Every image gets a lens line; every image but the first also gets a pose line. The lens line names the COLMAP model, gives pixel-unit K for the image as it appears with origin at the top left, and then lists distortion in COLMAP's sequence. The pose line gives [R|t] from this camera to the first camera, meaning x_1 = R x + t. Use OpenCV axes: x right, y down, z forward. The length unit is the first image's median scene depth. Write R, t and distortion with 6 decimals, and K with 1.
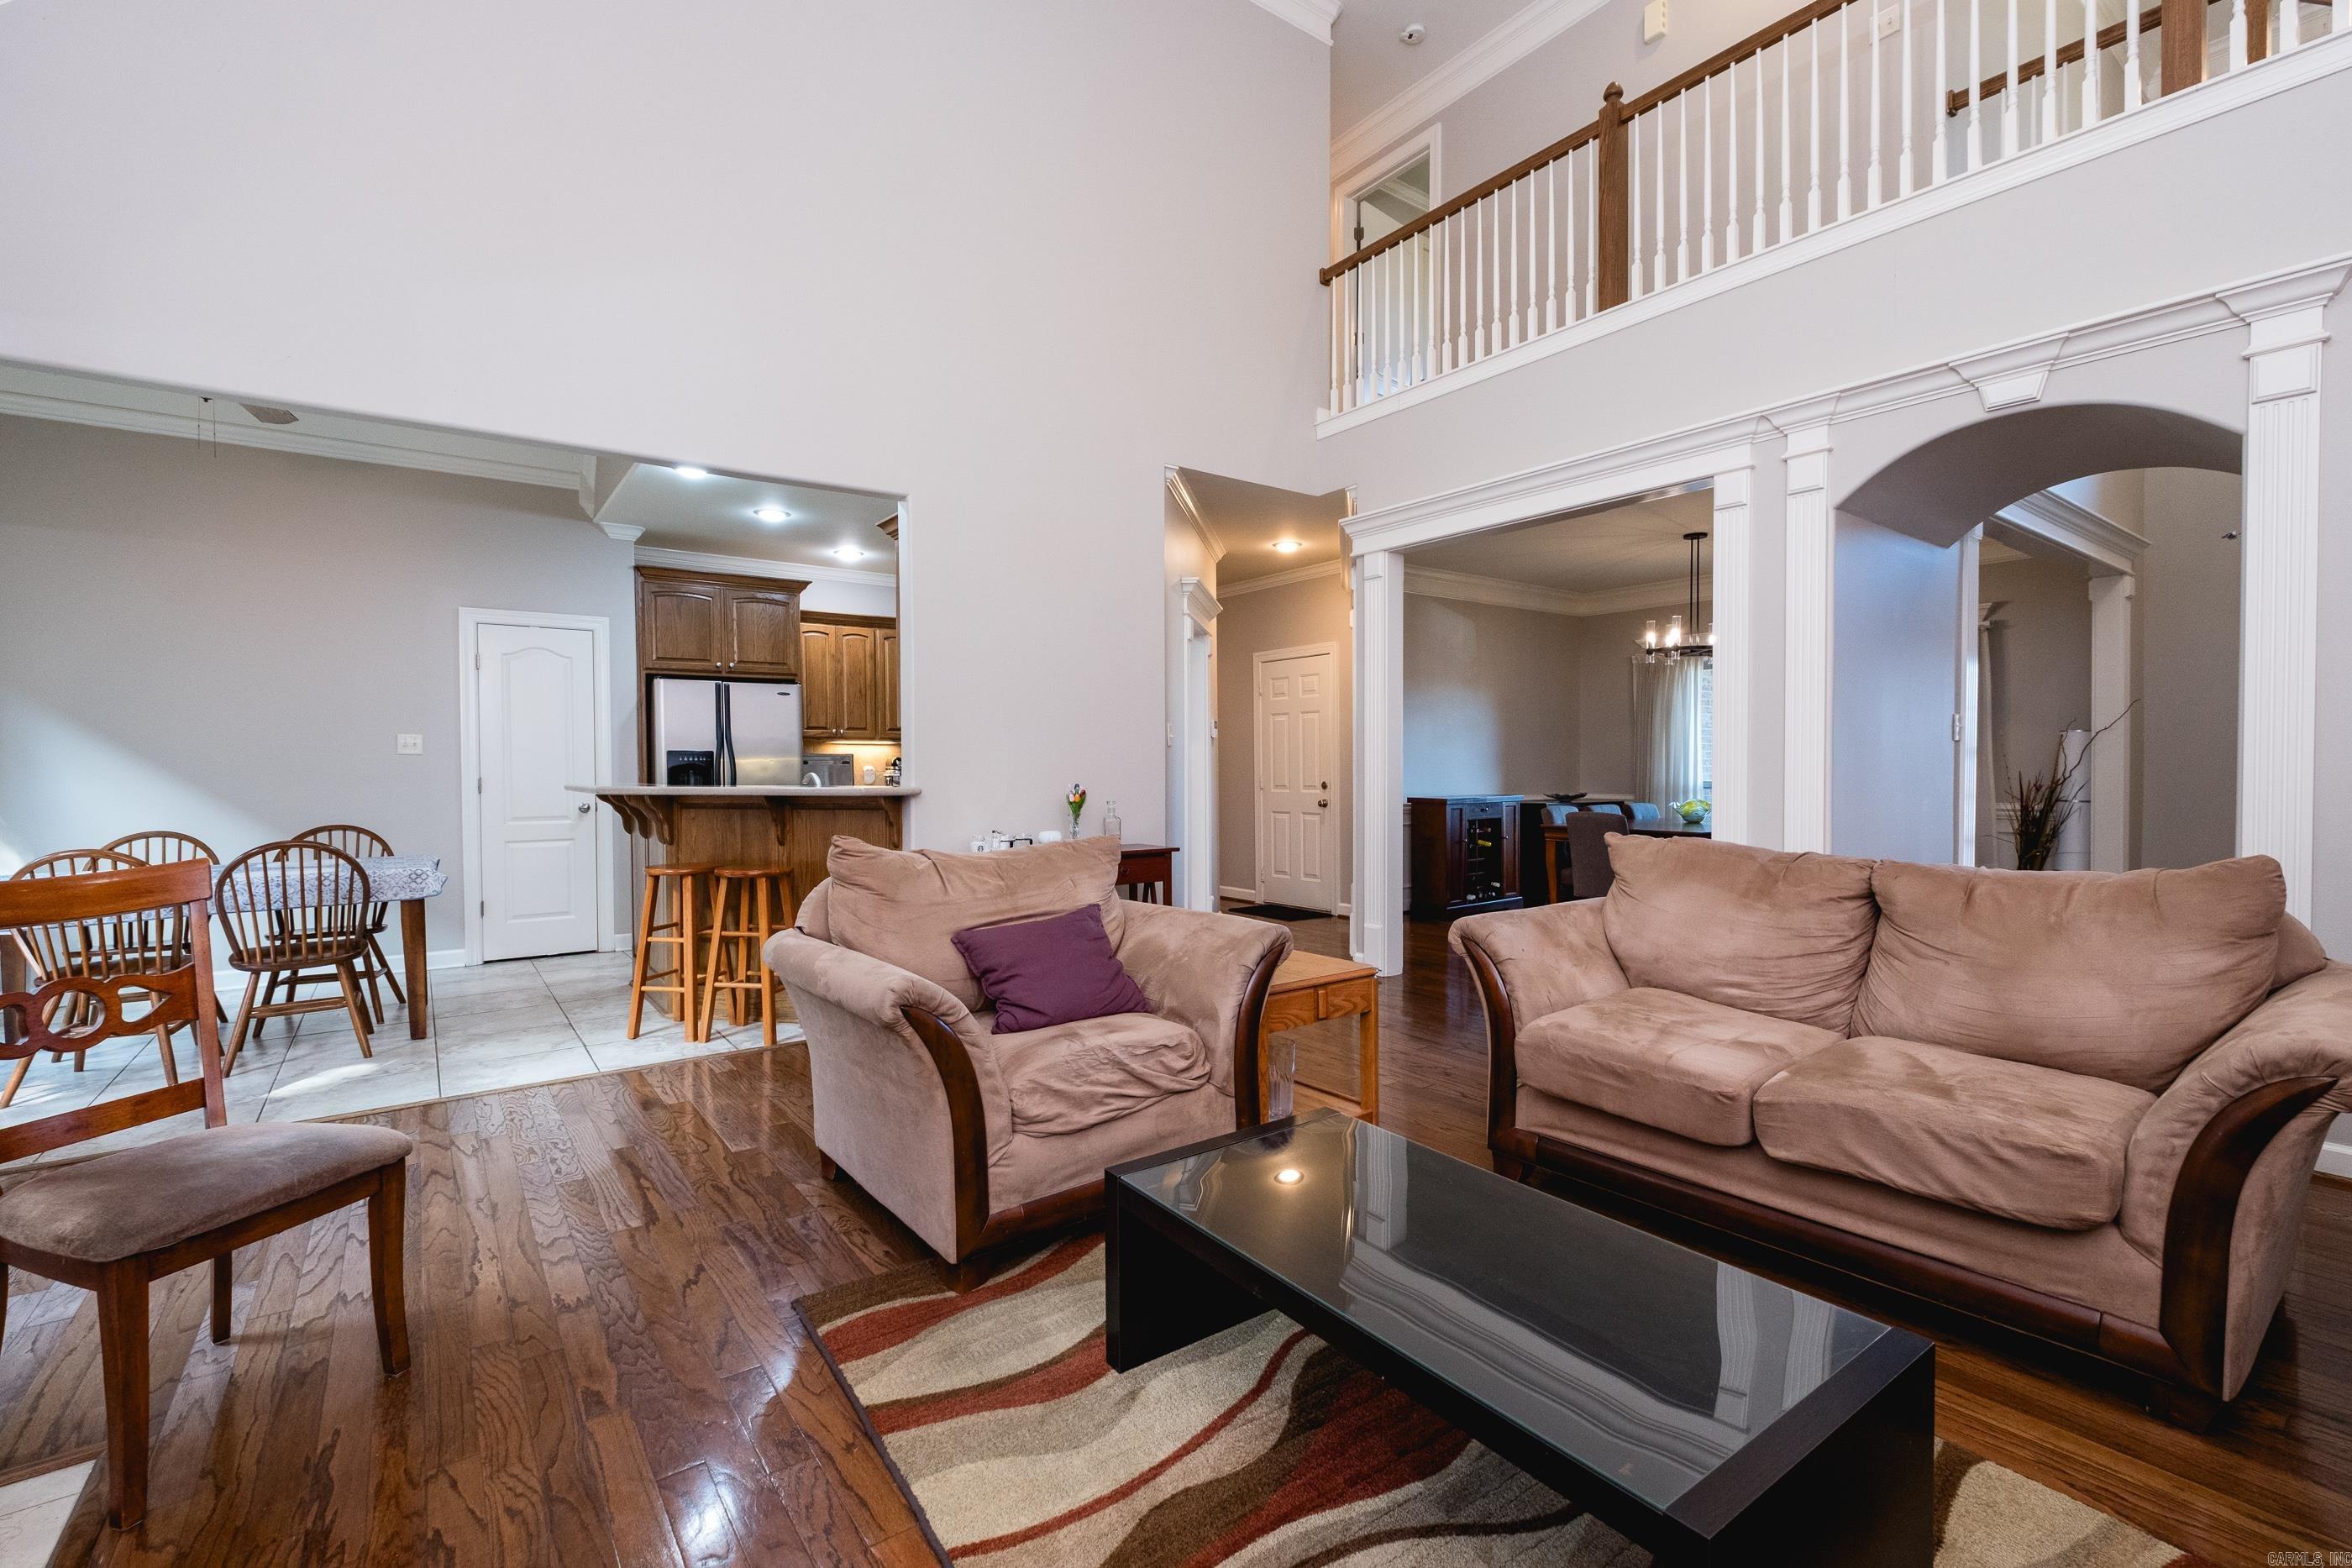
lens RADIAL K [[1036.1, 0, 1184.2], [0, 1036.1, 780.9], [0, 0, 1]] dist [-0.001311, -0.000772]
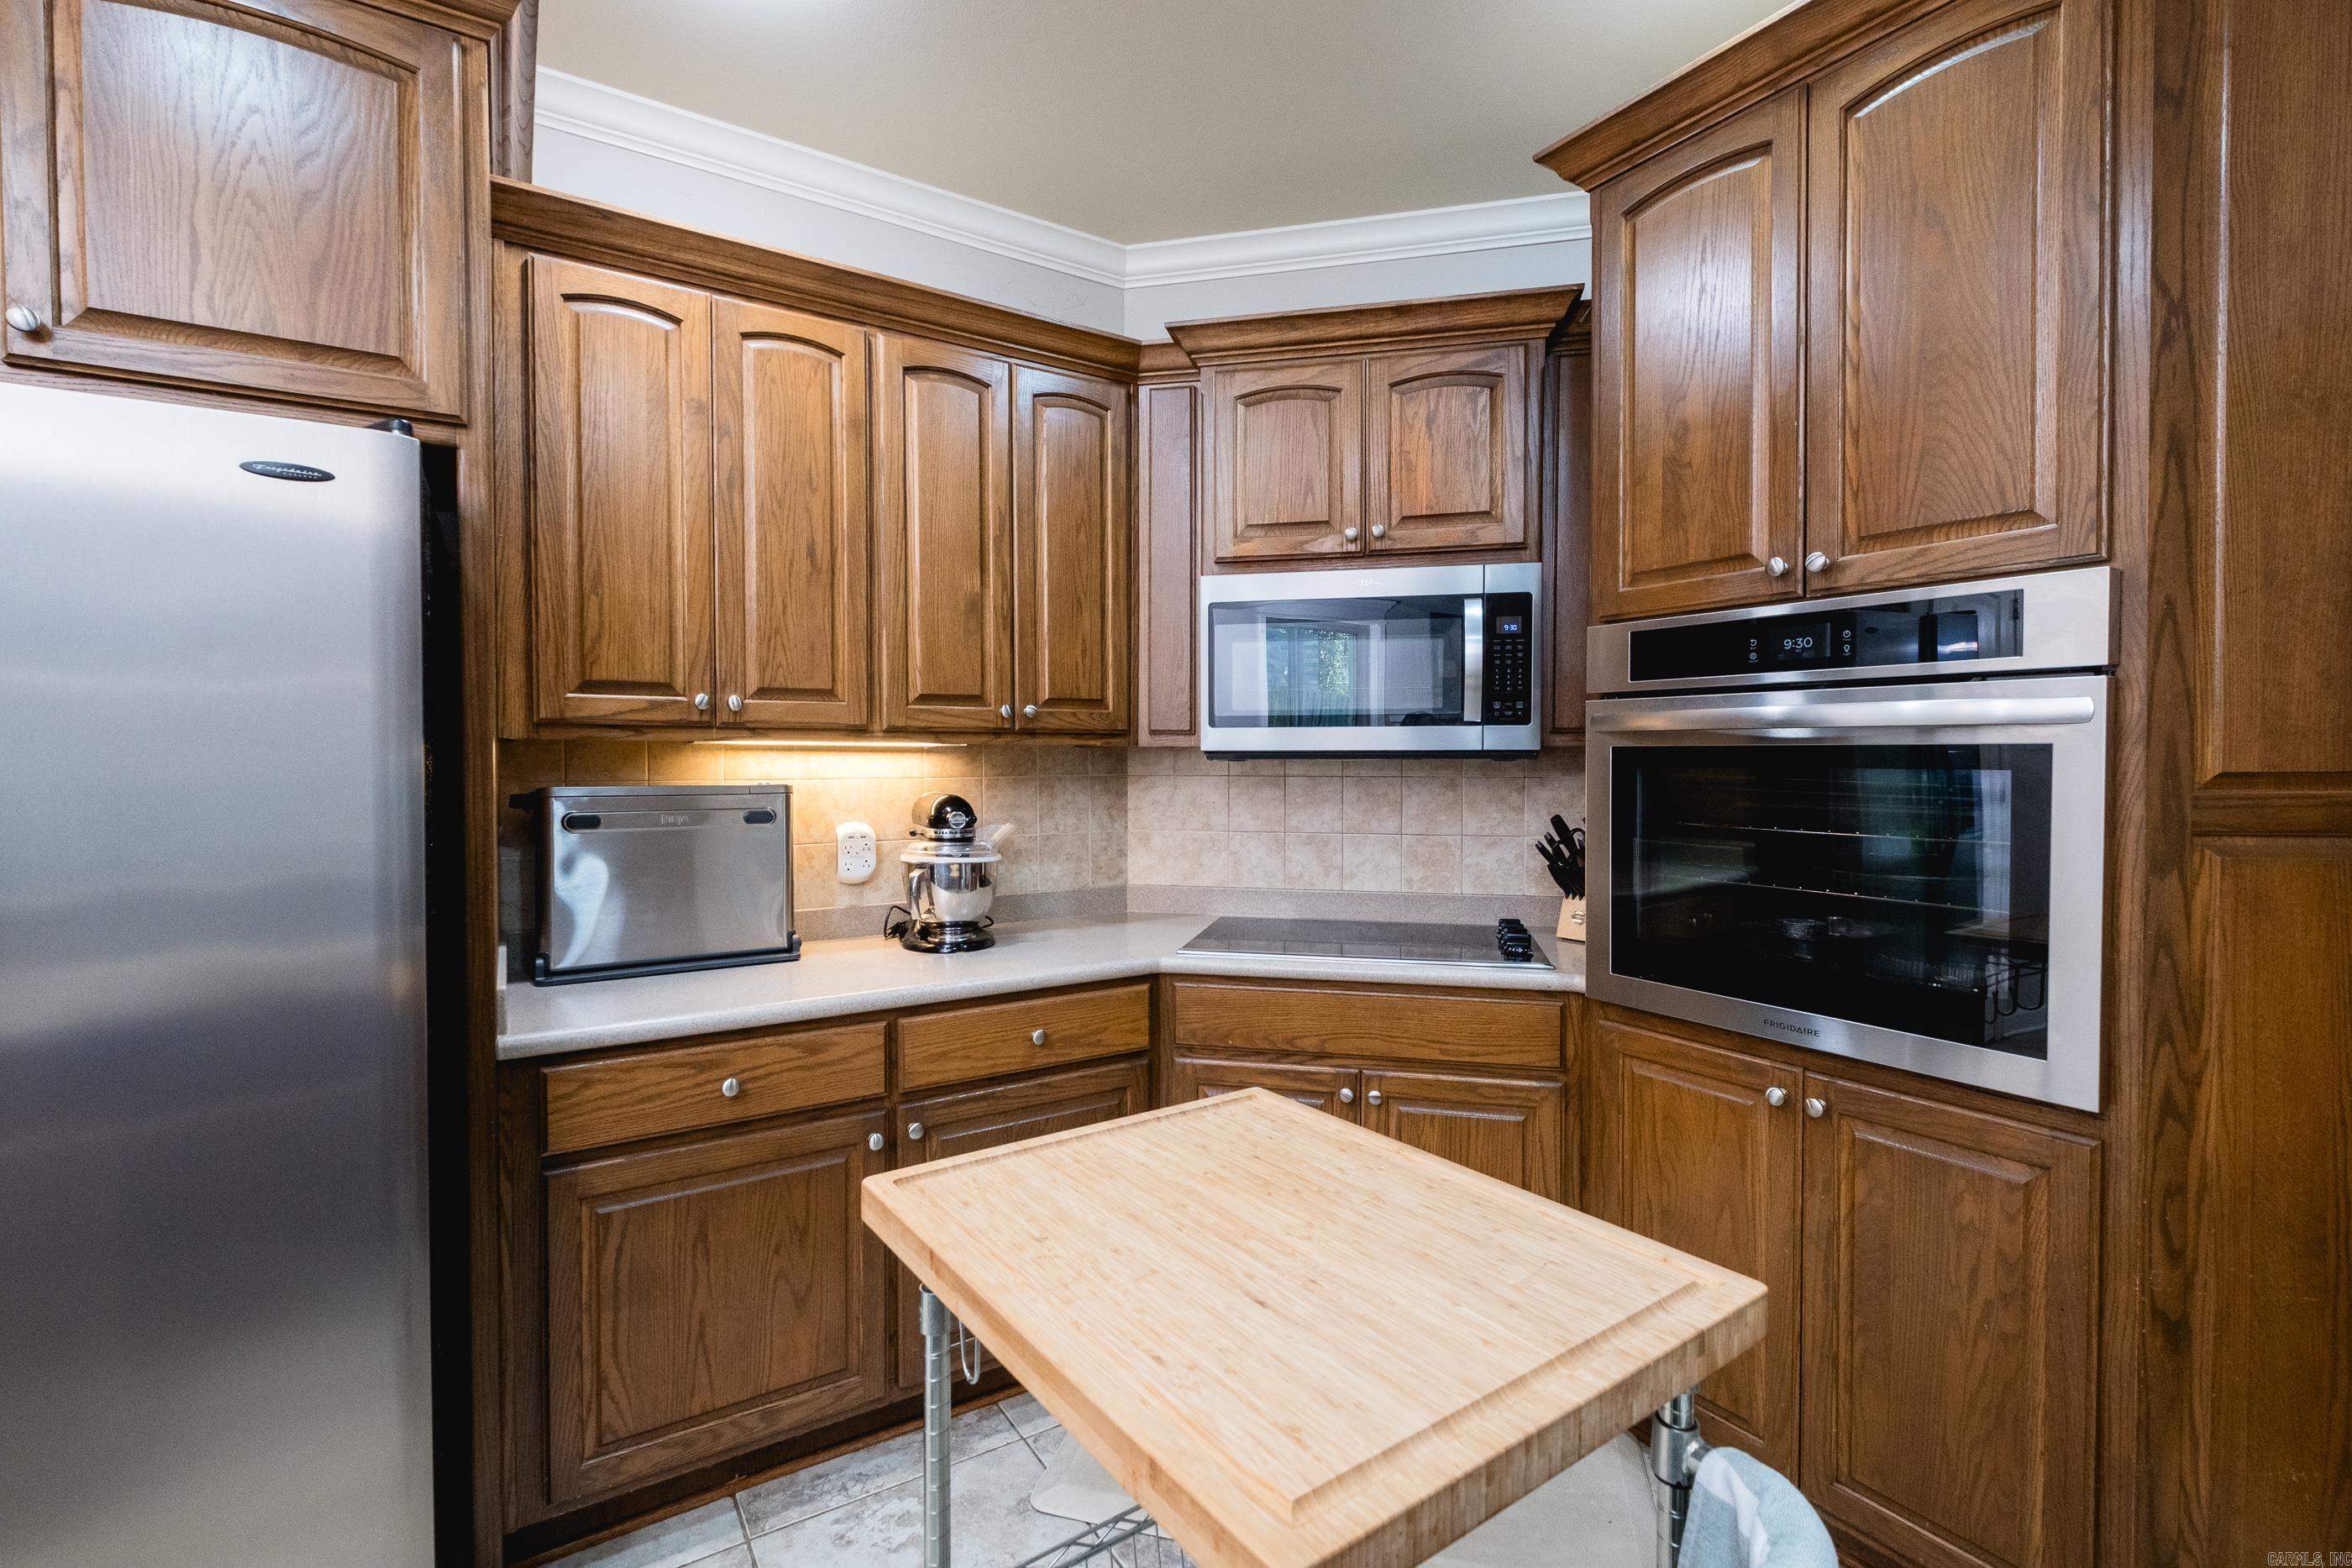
lens RADIAL K [[1036.1, 0, 1194.0], [0, 1036.1, 774.8], [0, 0, 1]] dist [-0.001311, -0.000772]
pose [[0.997200, 0.007001, -0.074455, -0.332637], [-0.006882, 0.999975, 0.001855, -0.052591], [0.074466, -0.001337, 0.997223, 1.268222]]
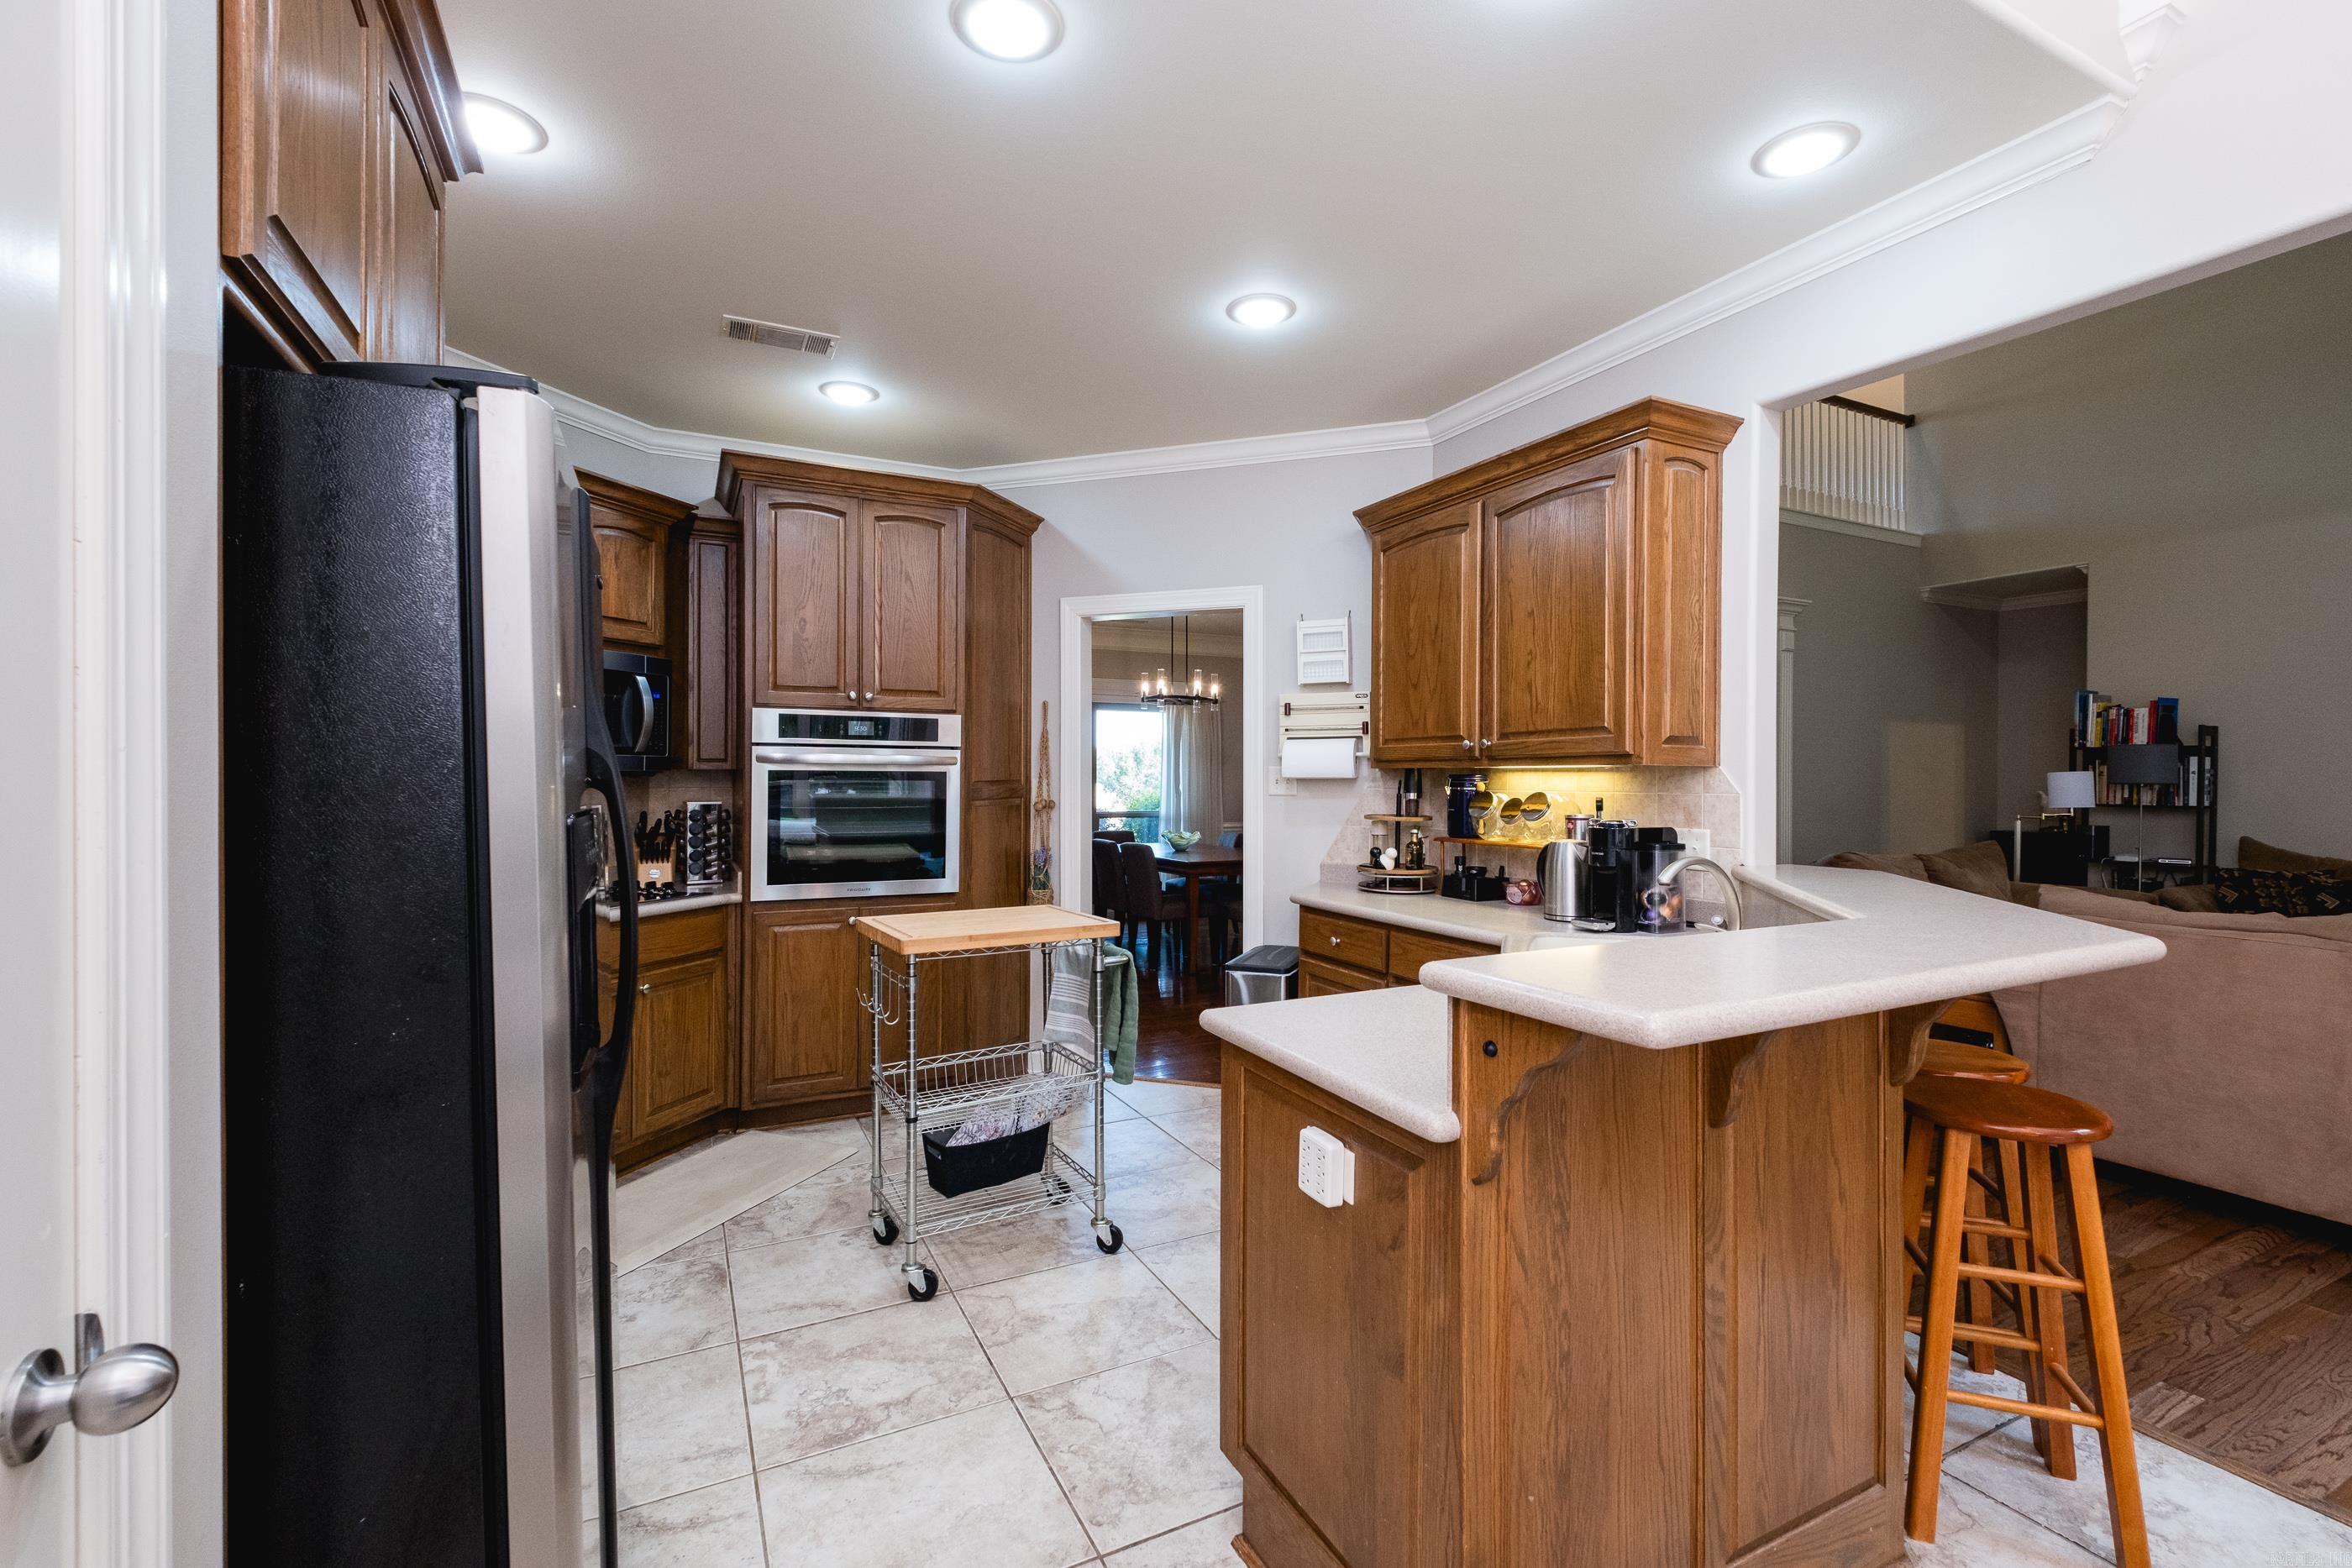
lens RADIAL K [[1036.1, 0, 1172.4], [0, 1036.1, 764.3], [0, 0, 1]] dist [-0.001311, -0.000772]
pose [[0.166677, 0.017399, 0.985858, -0.941909], [0.012948, 0.999719, -0.019833, -0.048960], [-0.985927, 0.016071, 0.166405, 1.243519]]
